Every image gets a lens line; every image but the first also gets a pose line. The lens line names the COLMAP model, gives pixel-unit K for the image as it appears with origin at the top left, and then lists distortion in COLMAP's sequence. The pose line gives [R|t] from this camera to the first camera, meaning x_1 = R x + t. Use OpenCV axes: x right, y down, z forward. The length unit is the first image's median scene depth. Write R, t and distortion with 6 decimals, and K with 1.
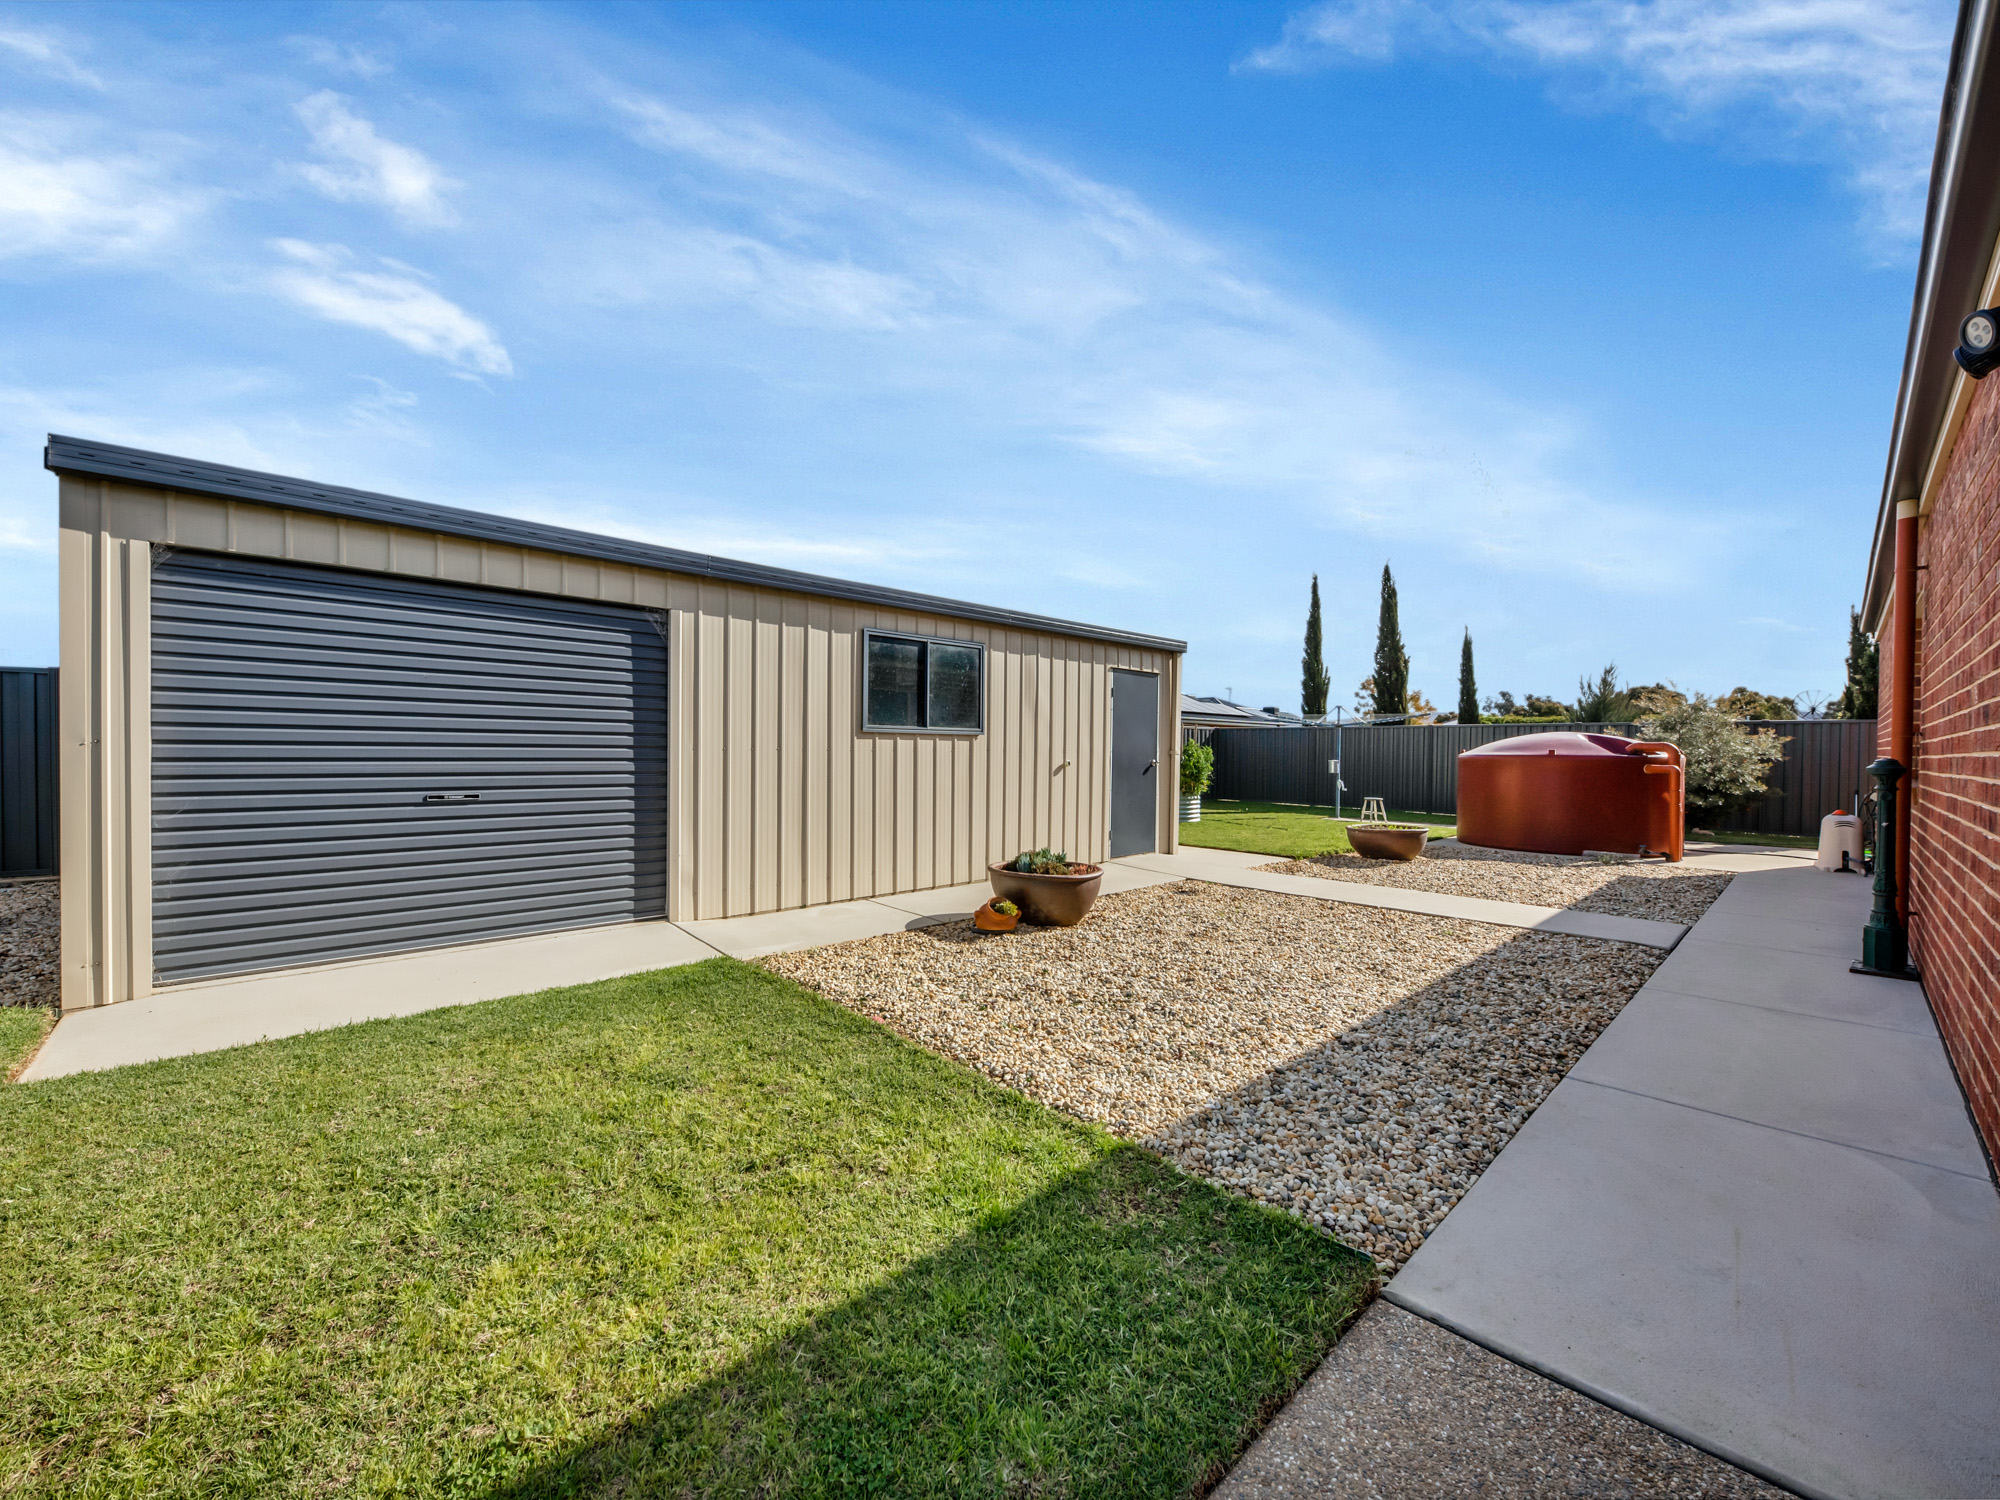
lens RADIAL K [[791.5, 0, 1001.7], [0, 791.5, 752.4], [0, 0, 1]] dist [0.001625, 0.000062]
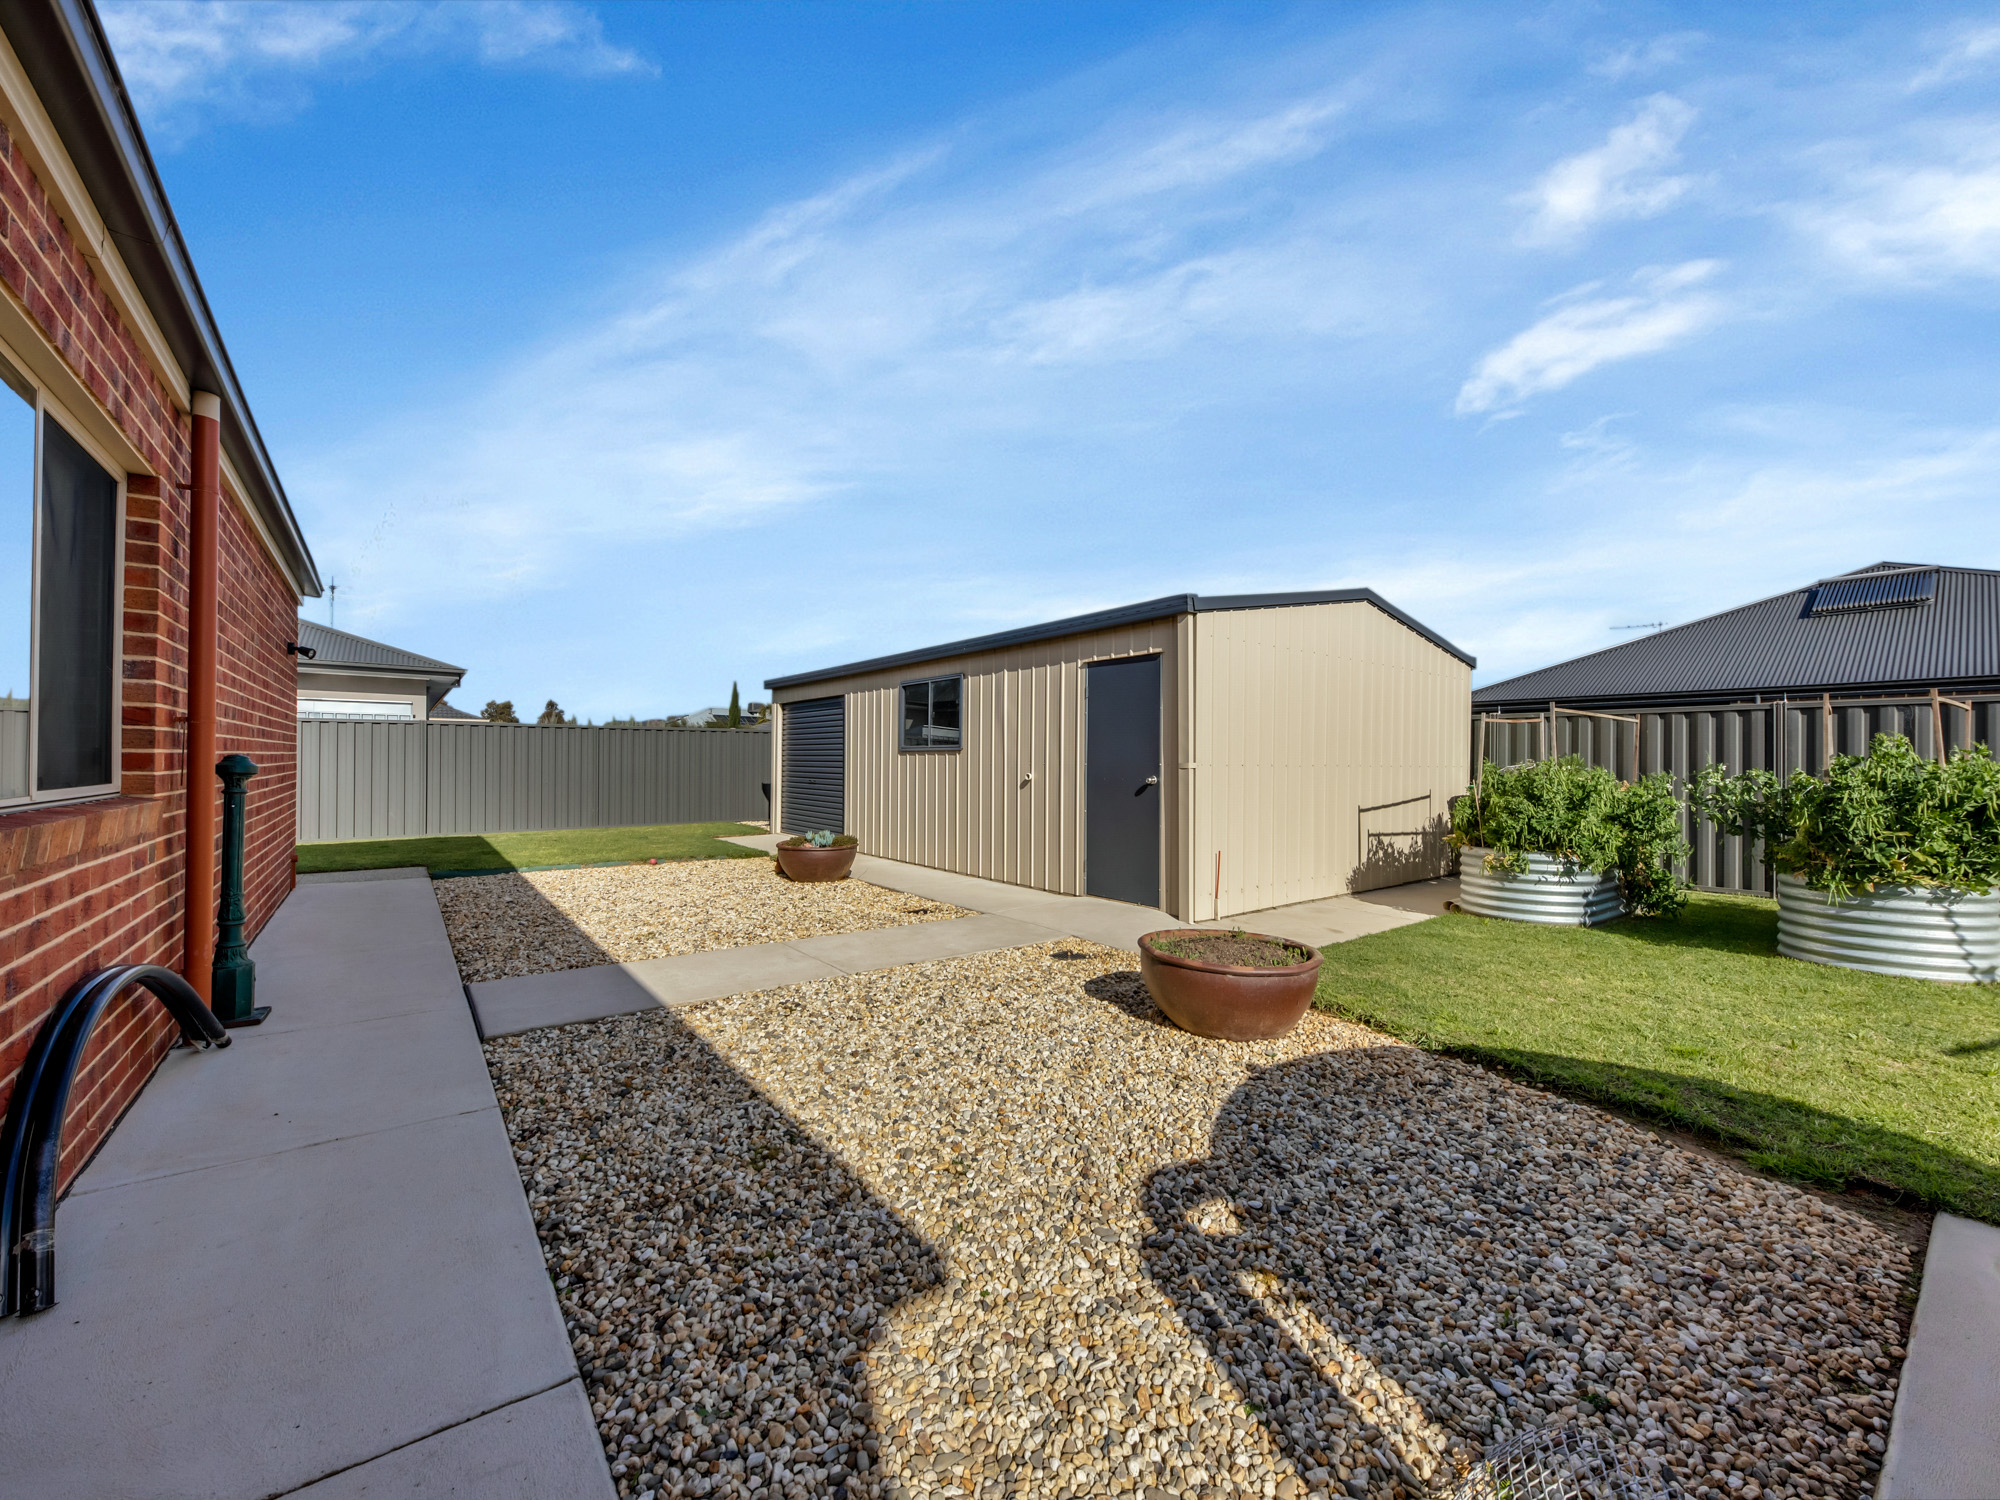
lens RADIAL K [[791.5, 0, 1002.6], [0, 791.5, 755.3], [0, 0, 1]] dist [0.001625, 0.000062]
pose [[-0.100481, -0.012567, -0.994860, 1.038322], [-0.007788, 0.999900, -0.011844, -0.001065], [0.994908, 0.006558, -0.100569, 1.067518]]
